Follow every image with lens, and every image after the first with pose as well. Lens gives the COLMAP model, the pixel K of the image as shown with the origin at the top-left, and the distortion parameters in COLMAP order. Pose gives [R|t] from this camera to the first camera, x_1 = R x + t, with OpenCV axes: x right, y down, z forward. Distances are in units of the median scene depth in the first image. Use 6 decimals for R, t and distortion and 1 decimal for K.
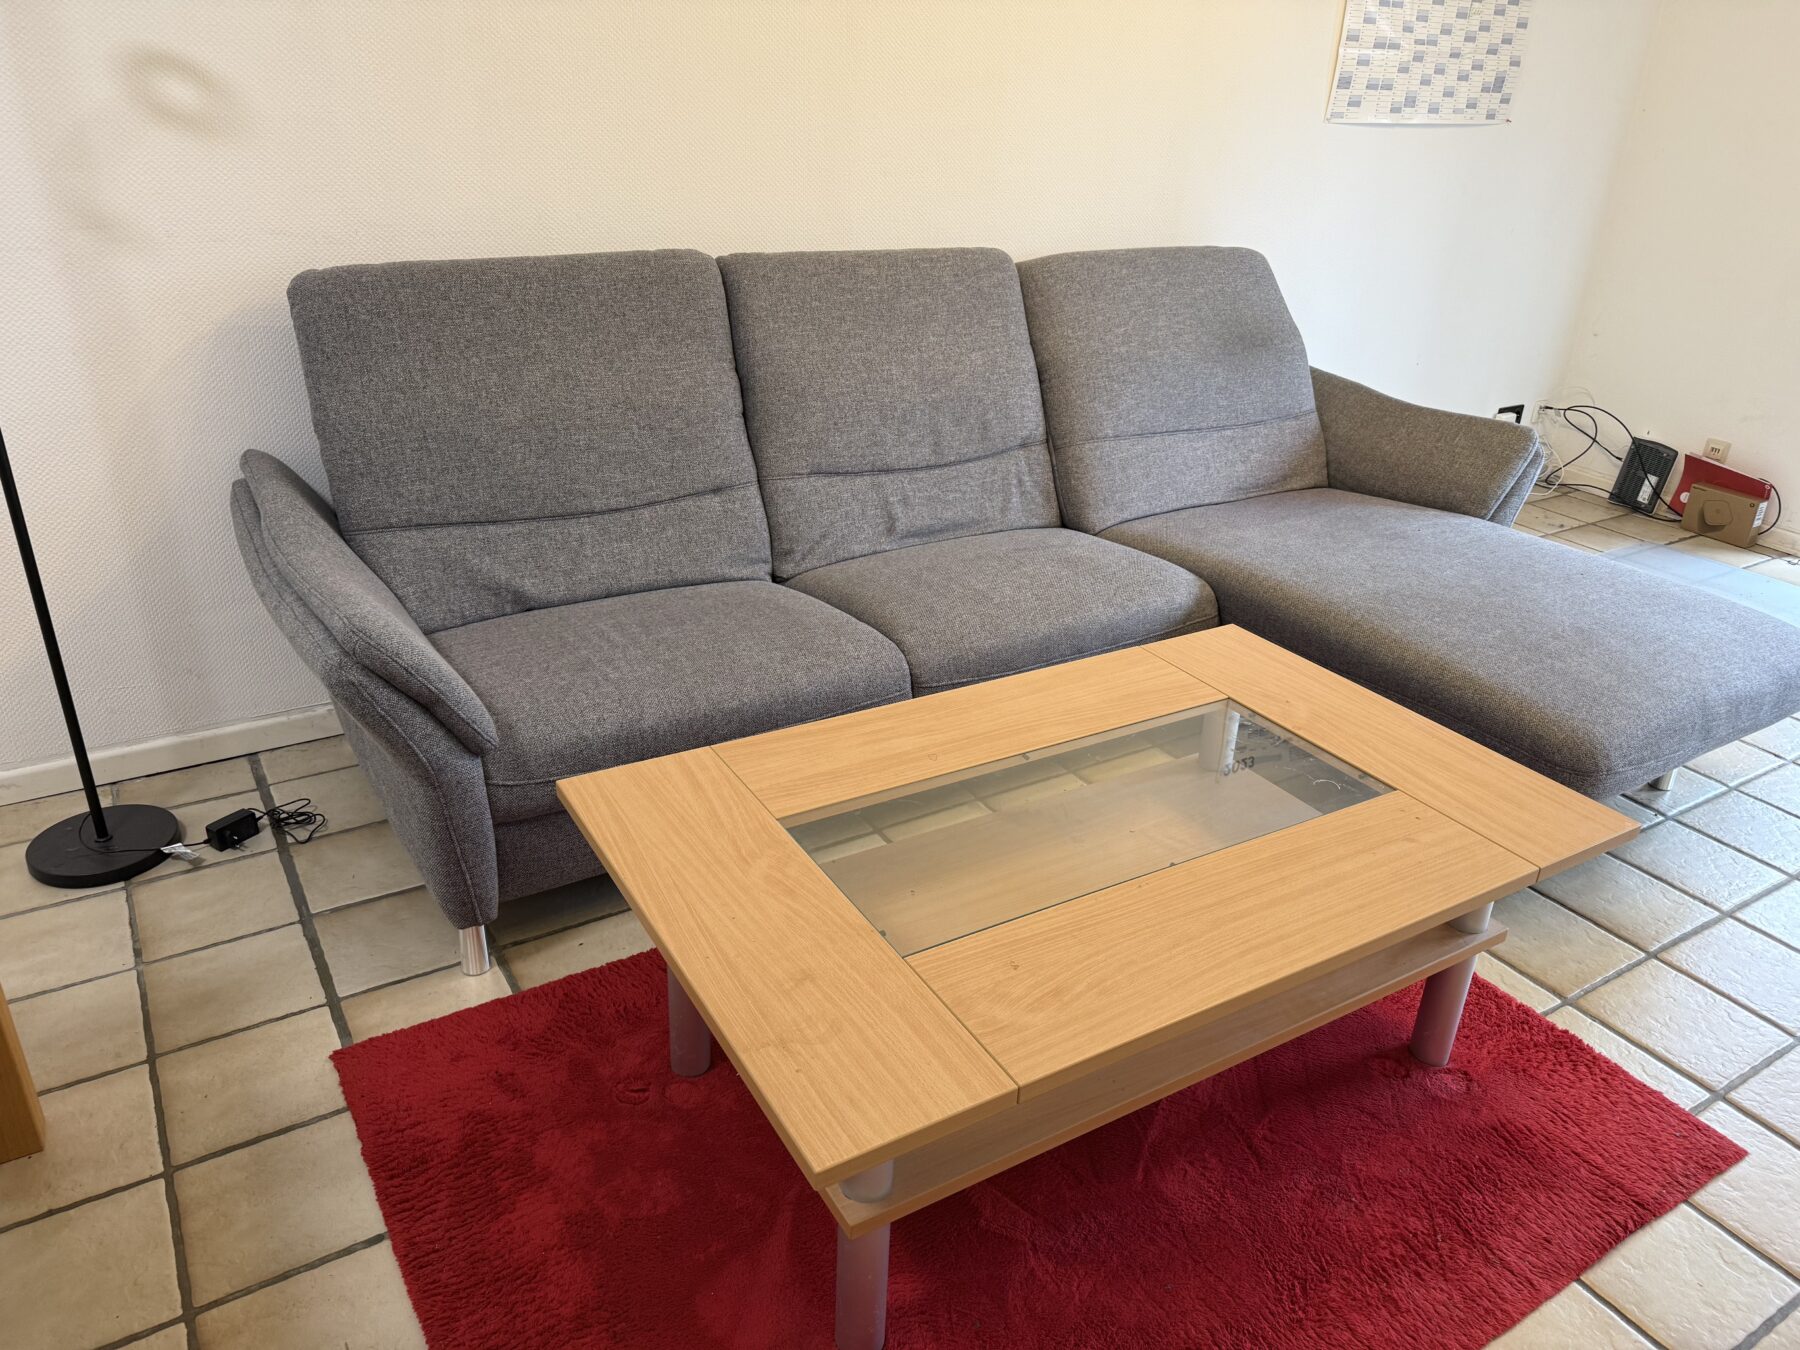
lens RADIAL K [[1277.4, 0, 885.2], [0, 1277.4, 684.3], [0, 0, 1]] dist [0.031787, -0.041344]
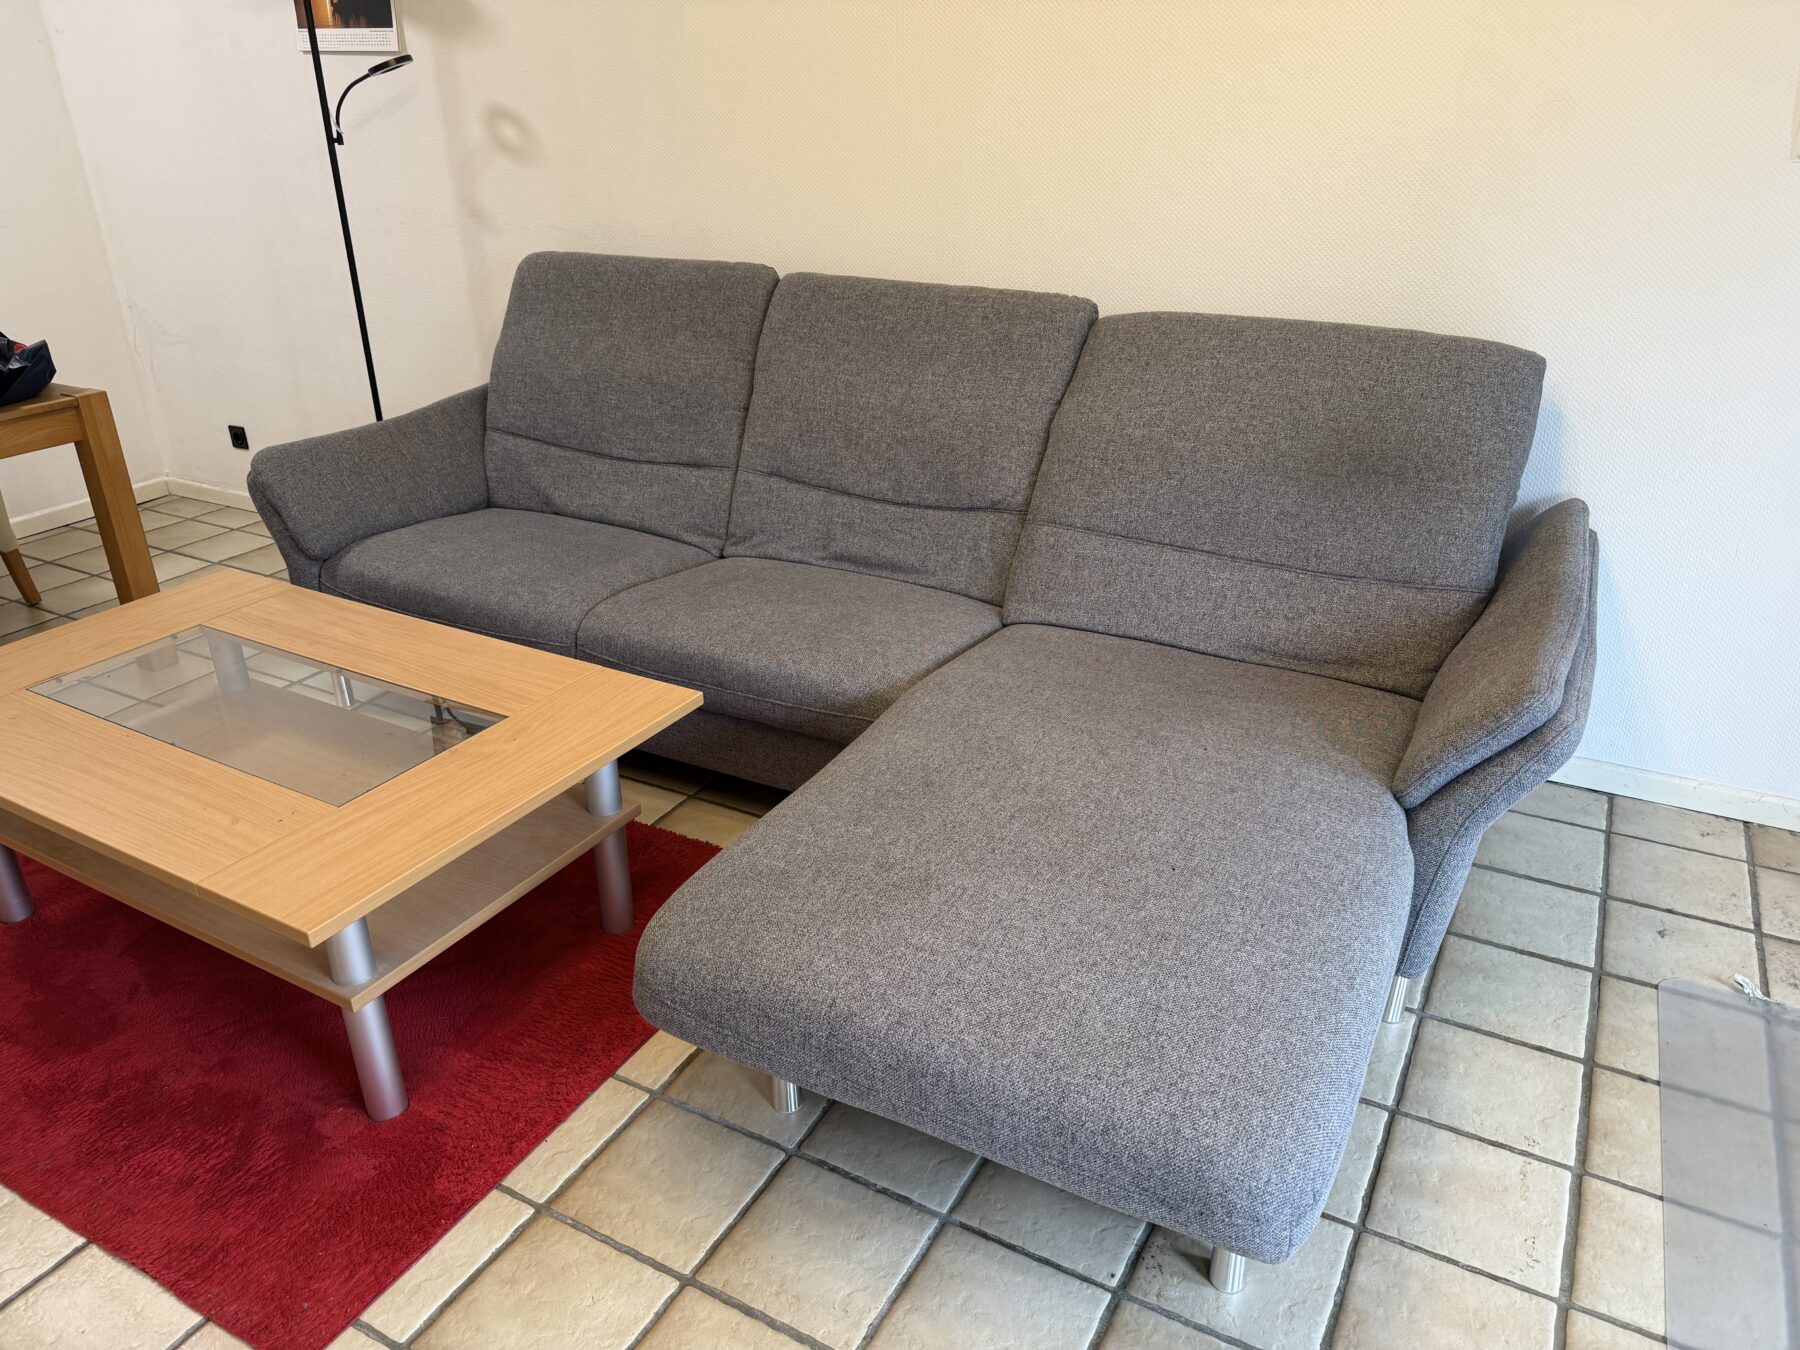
lens RADIAL K [[1277.4, 0, 887.5], [0, 1277.4, 676.2], [0, 0, 1]] dist [0.031787, -0.041344]
pose [[0.495132, 0.334777, -0.801729, 0.974864], [-0.352102, 0.920925, 0.167099, -0.235486], [0.794273, 0.199554, 0.573855, 0.513408]]
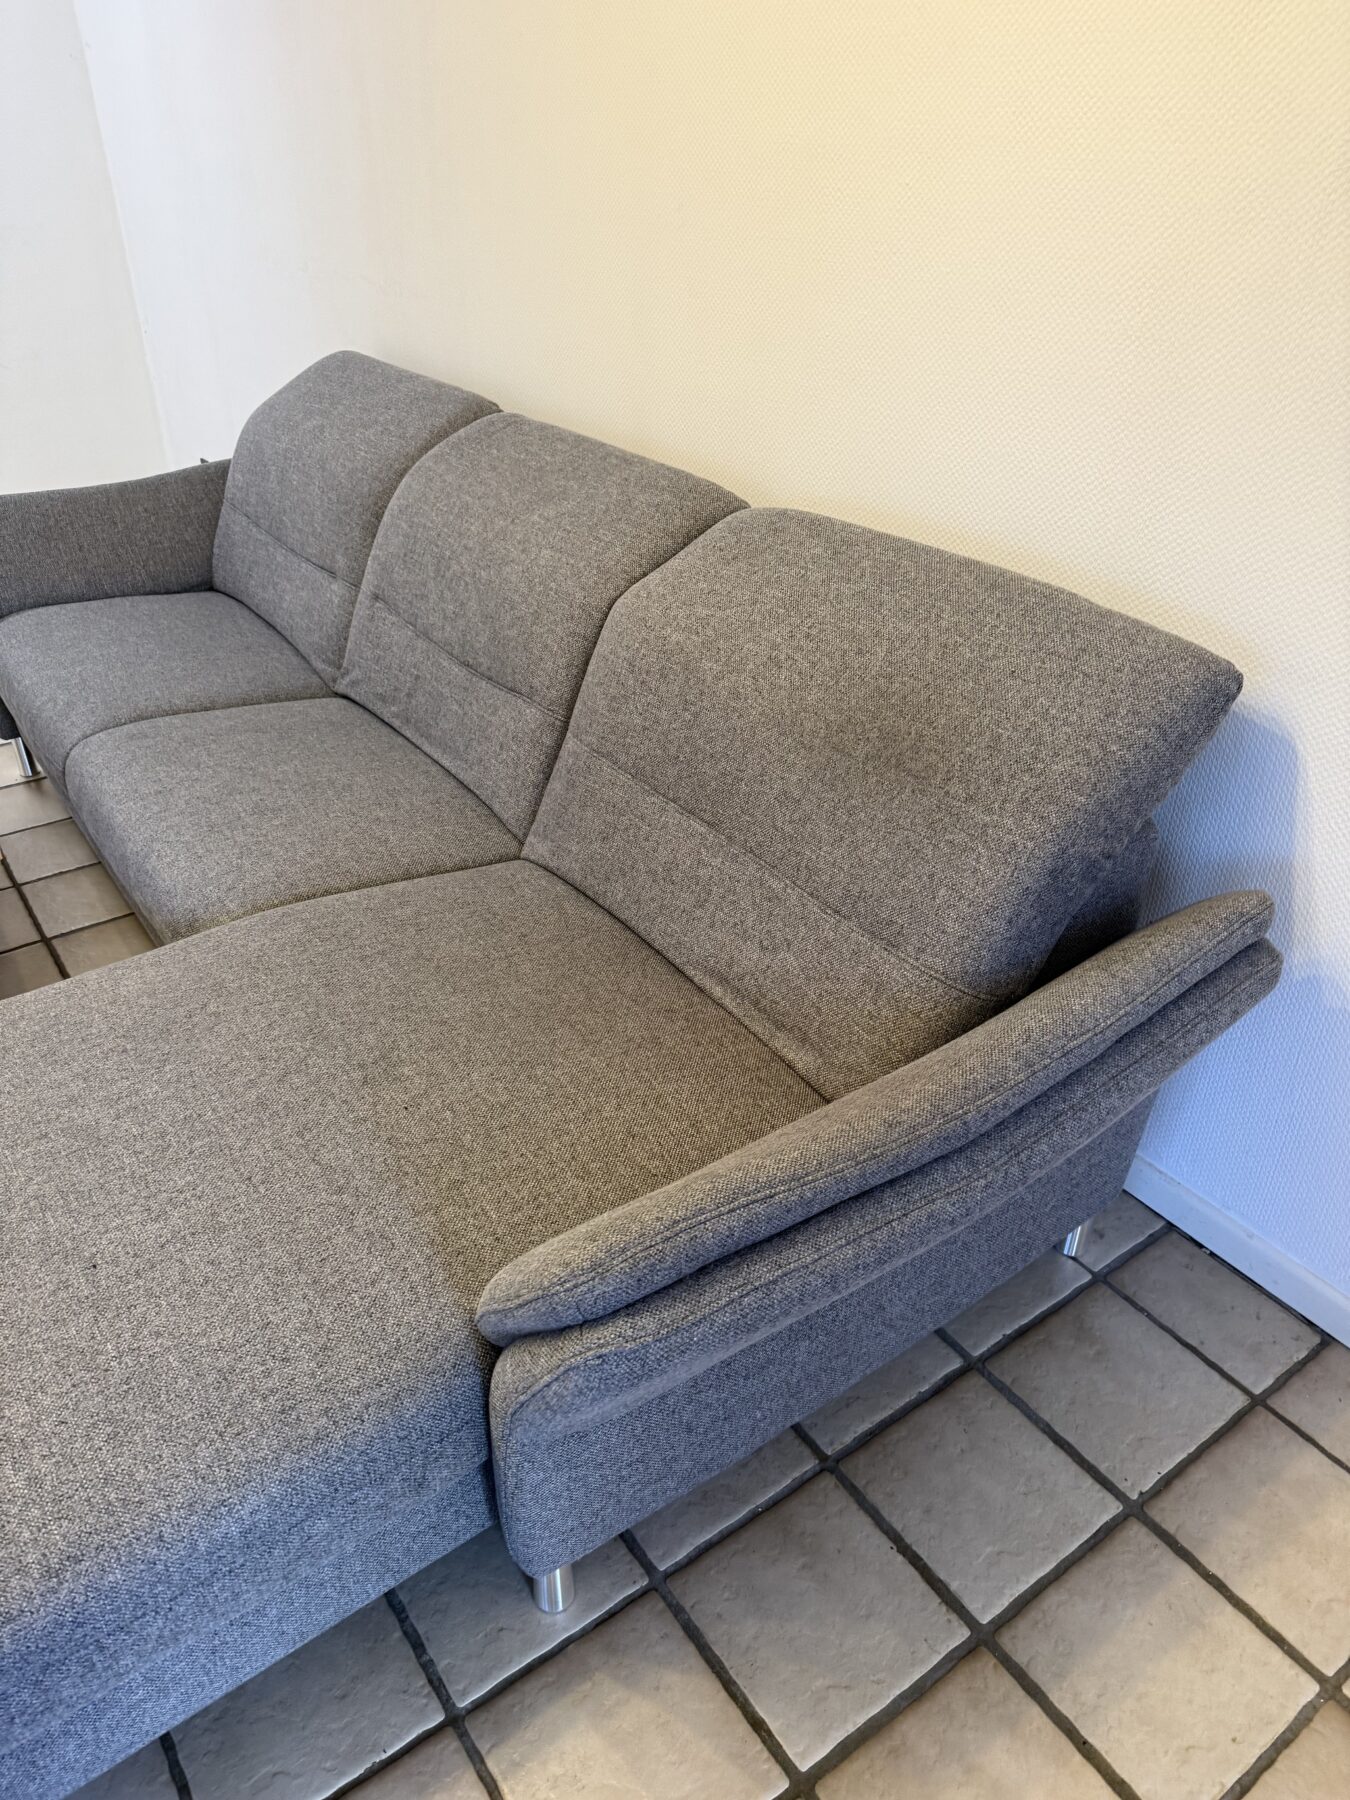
lens RADIAL K [[1277.4, 0, 677.3], [0, 1277.4, 898.8], [0, 0, 1]] dist [0.031787, -0.041344]
pose [[0.060236, 0.496927, -0.865699, 0.889777], [-0.425929, 0.797151, 0.427942, -0.494075], [0.902749, 0.342949, 0.259673, 1.063514]]
